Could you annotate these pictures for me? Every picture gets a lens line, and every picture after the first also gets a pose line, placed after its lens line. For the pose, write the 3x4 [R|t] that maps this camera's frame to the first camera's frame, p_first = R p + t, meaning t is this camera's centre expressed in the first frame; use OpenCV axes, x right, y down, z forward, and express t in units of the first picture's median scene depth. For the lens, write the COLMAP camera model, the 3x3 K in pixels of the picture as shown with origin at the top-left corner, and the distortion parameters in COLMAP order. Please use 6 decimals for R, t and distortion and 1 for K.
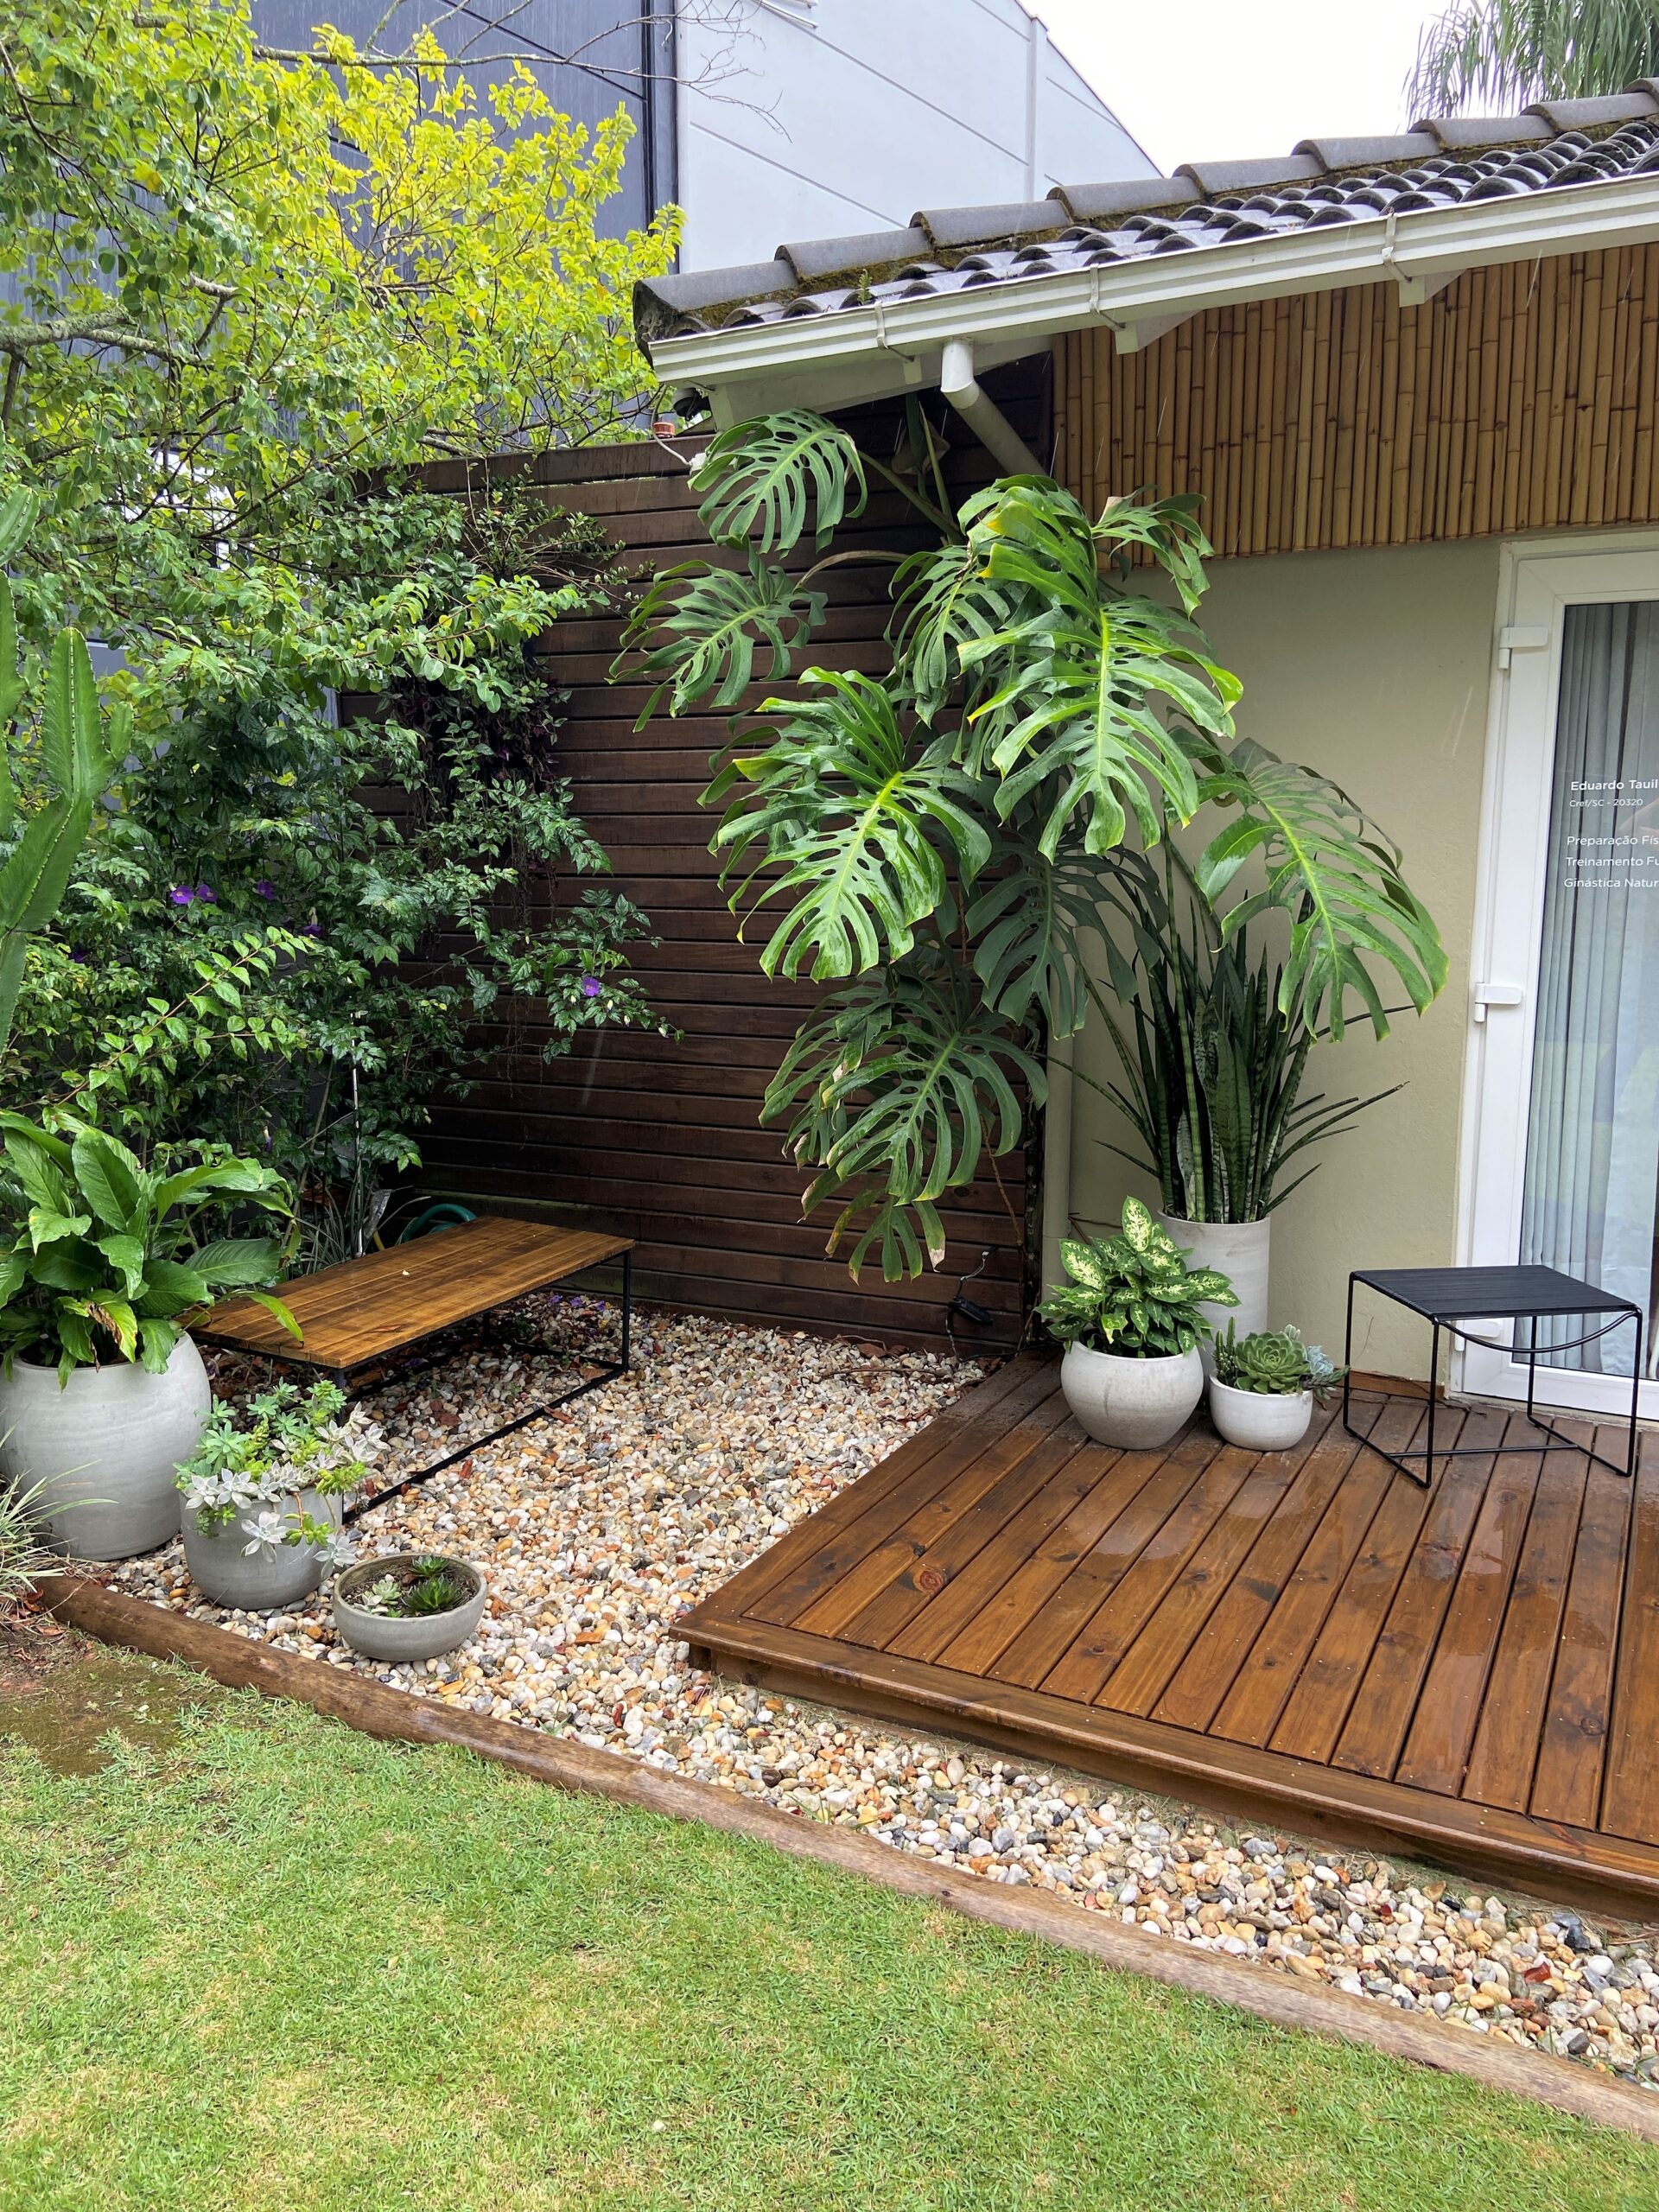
lens RADIAL K [[1663.3, 0, 824.4], [0, 1663.3, 1110.3], [0, 0, 1]] dist [0.119339, -0.154310]
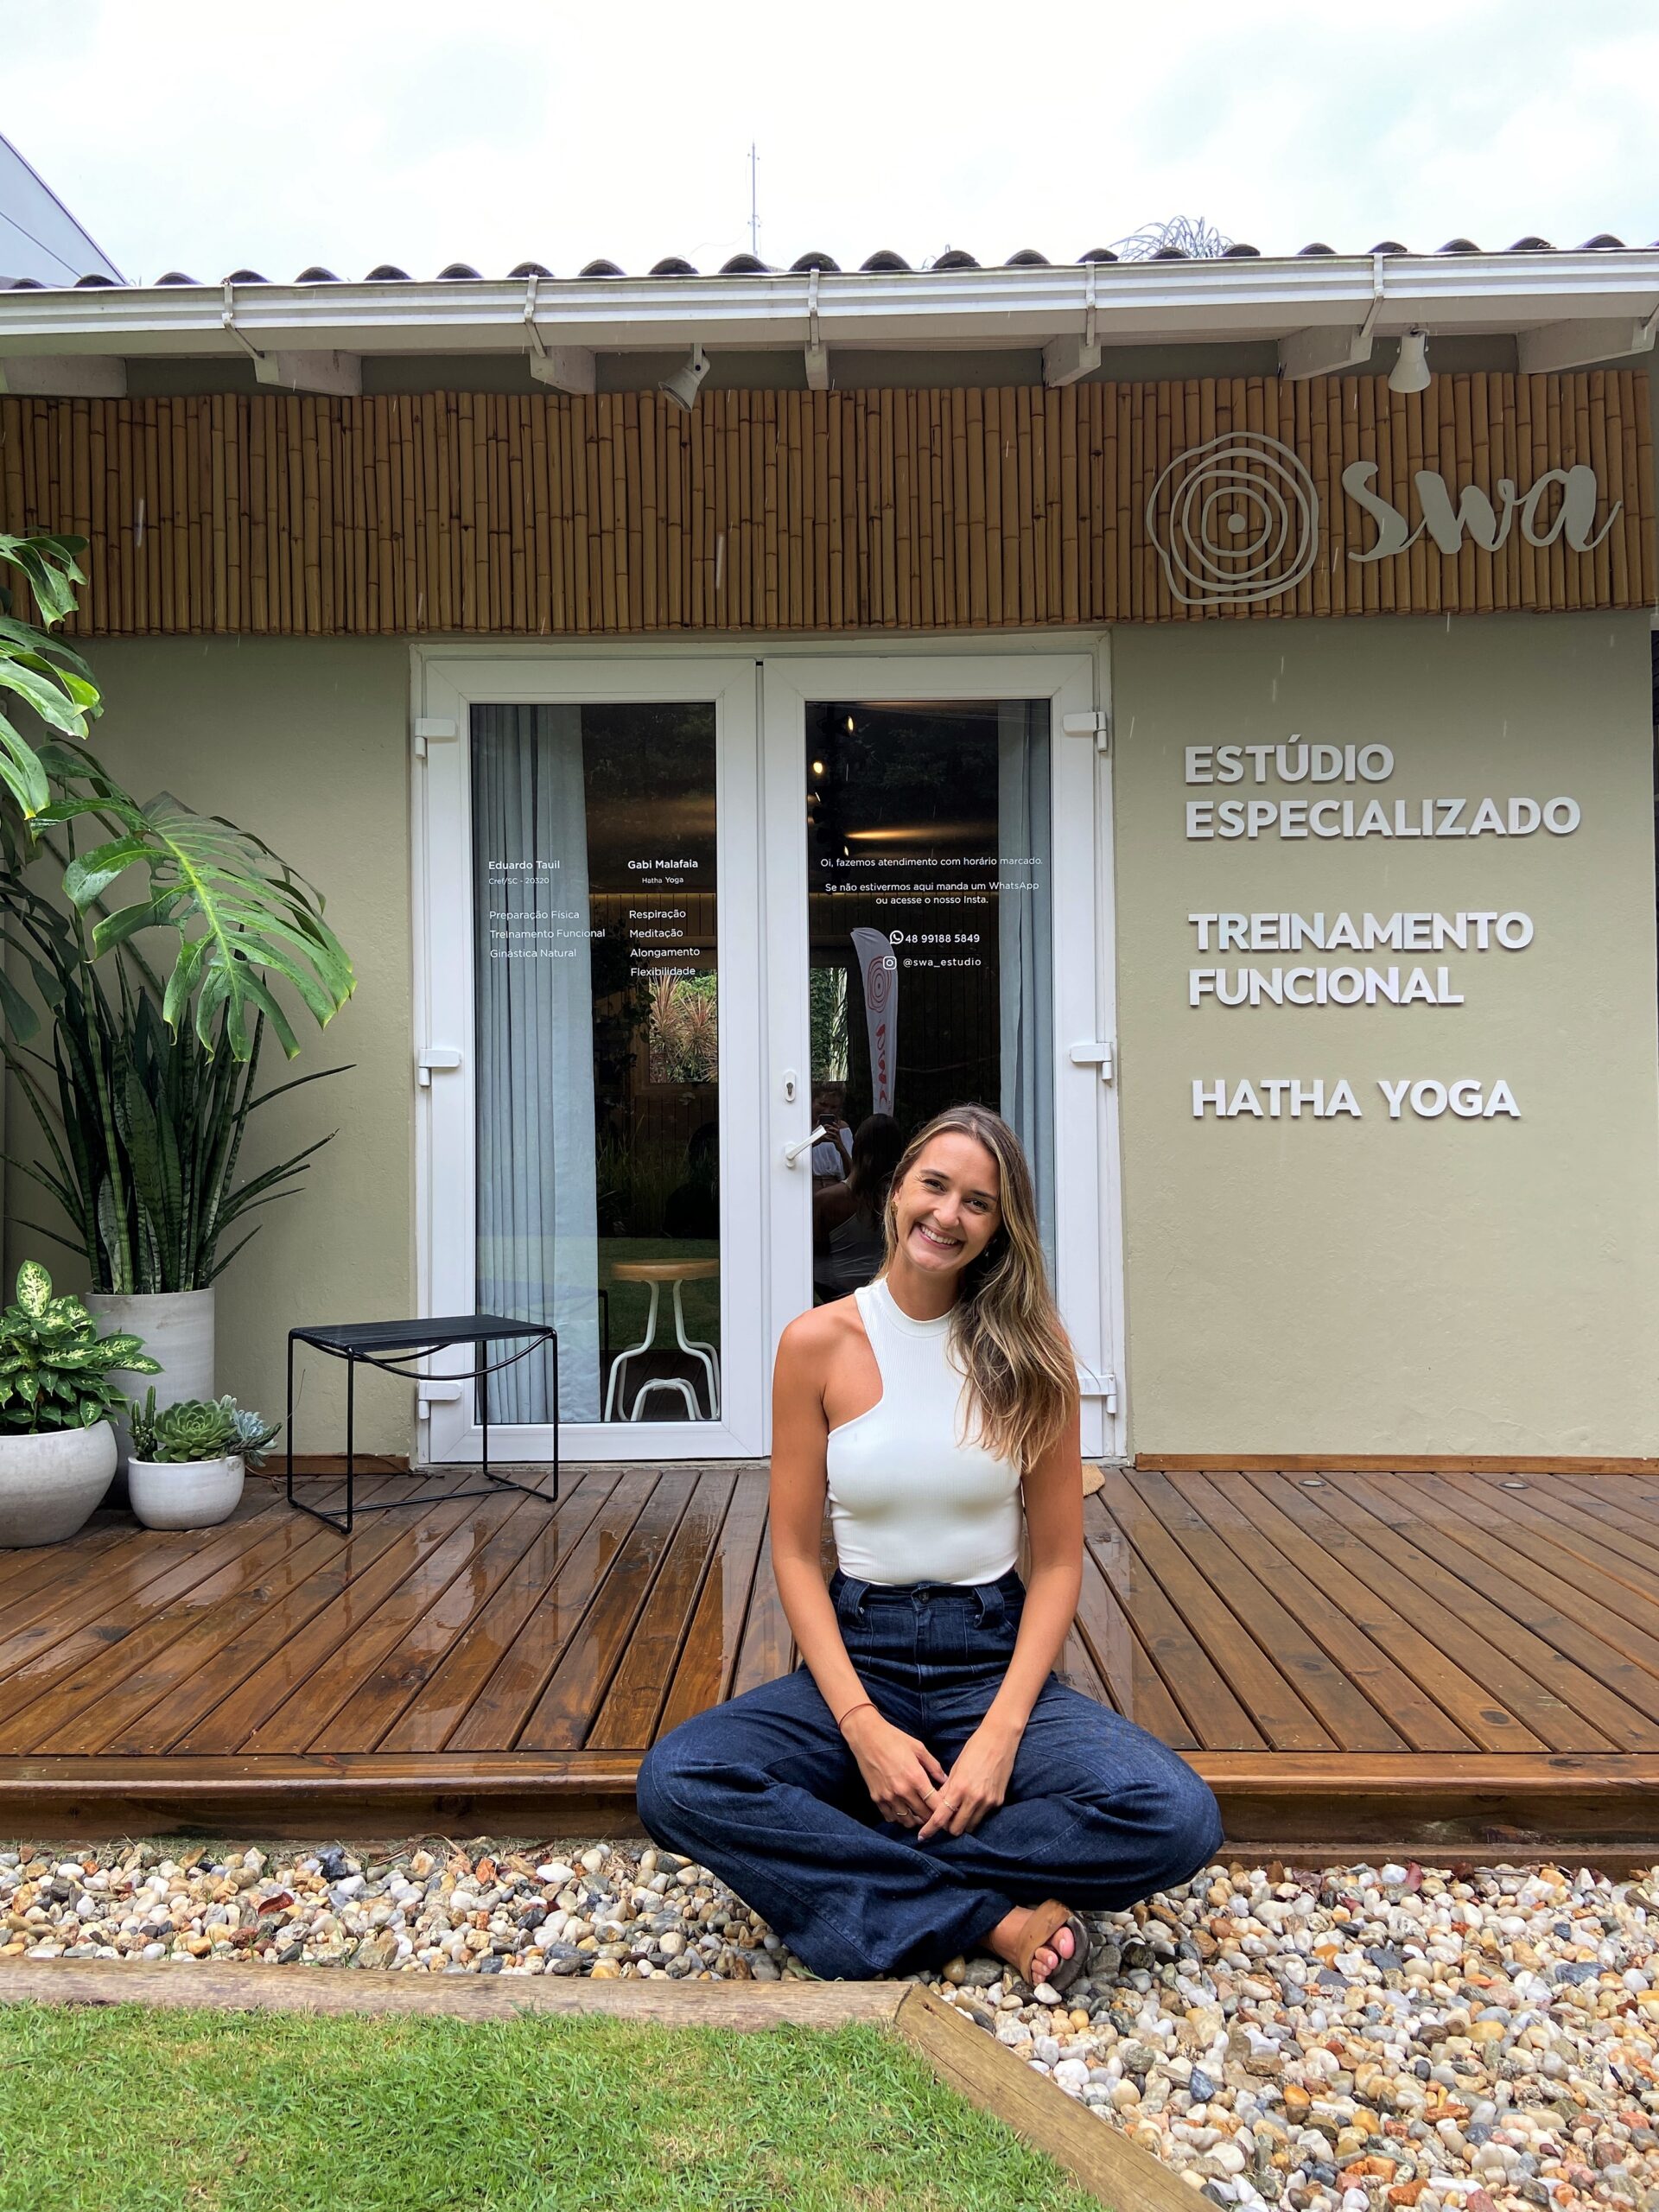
lens RADIAL K [[1665.2, 0, 833.2], [0, 1665.2, 1092.9], [0, 0, 1]] dist [0.121345, -0.160501]
pose [[0.896853, 0.003372, 0.442316, 0.171125], [0.079426, 0.982490, -0.168535, 0.155566], [-0.435139, 0.186283, 0.880882, -0.012642]]
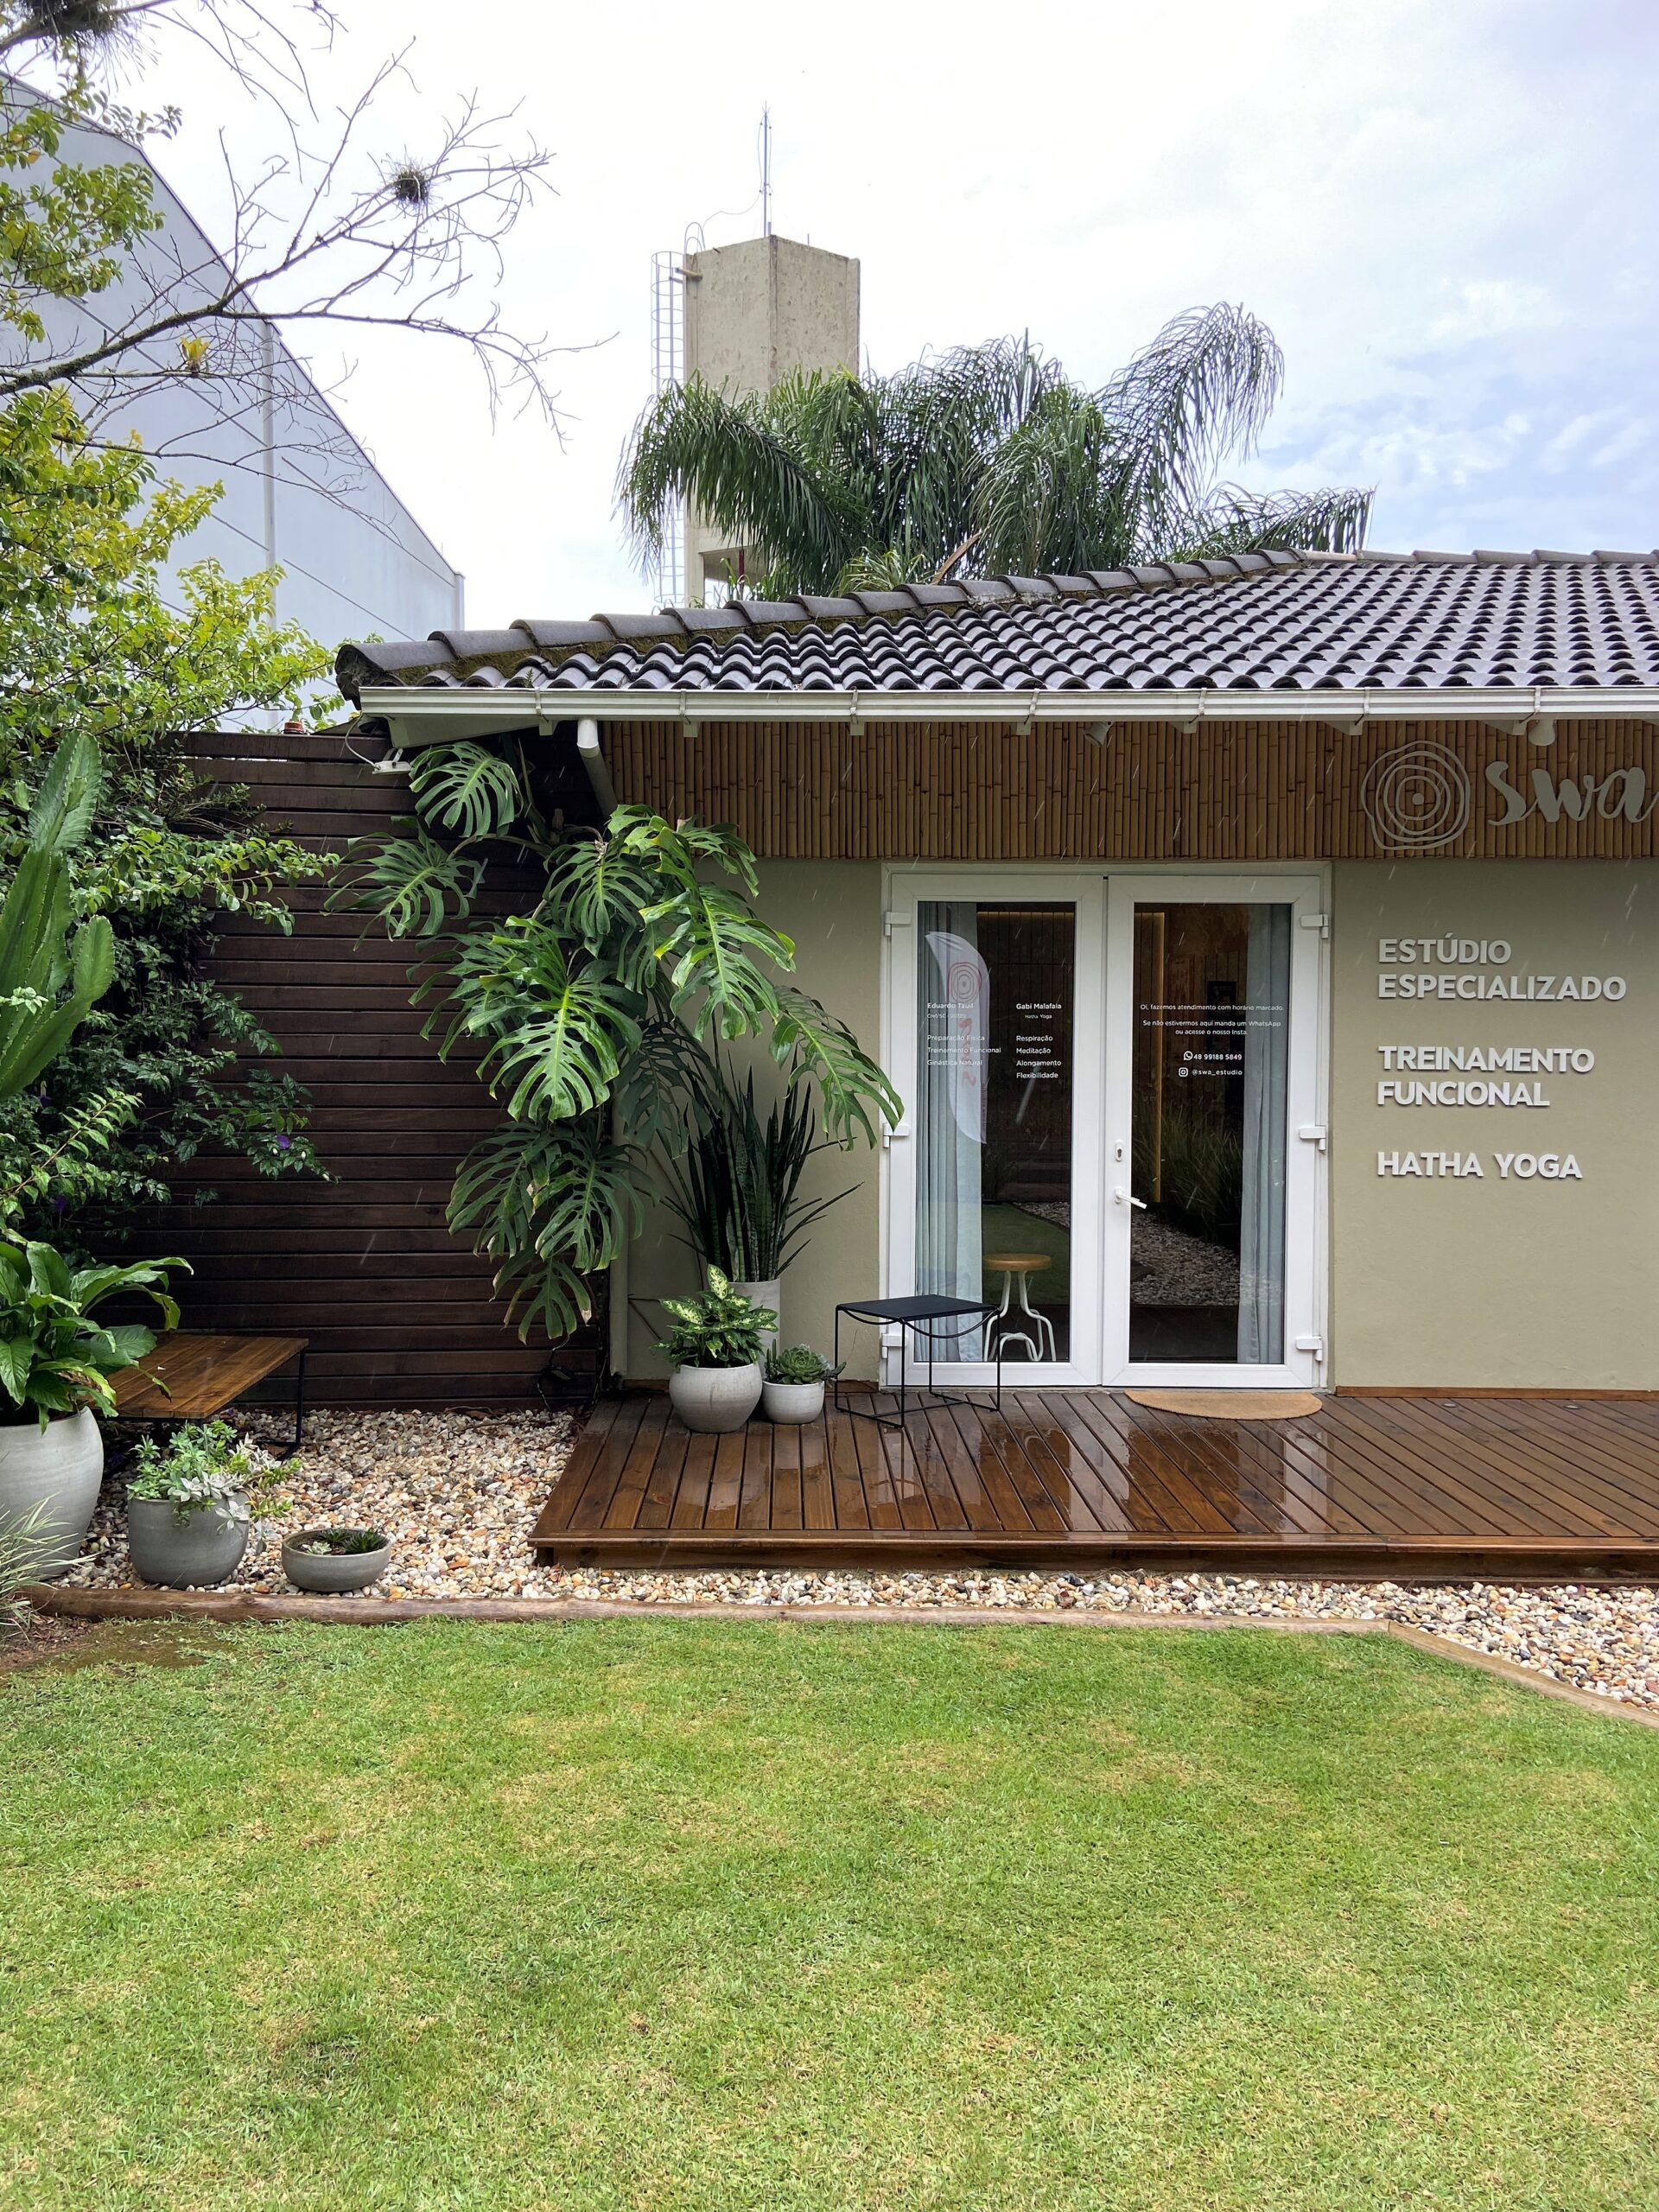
lens RADIAL K [[1677.0, 0, 819.3], [0, 1677.0, 1100.1], [0, 0, 1]] dist [0.118203, -0.160659]
pose [[0.877292, -0.008104, 0.479889, -0.471878], [0.070189, 0.991274, -0.111574, 0.083060], [-0.474797, 0.131566, 0.870206, -0.401986]]
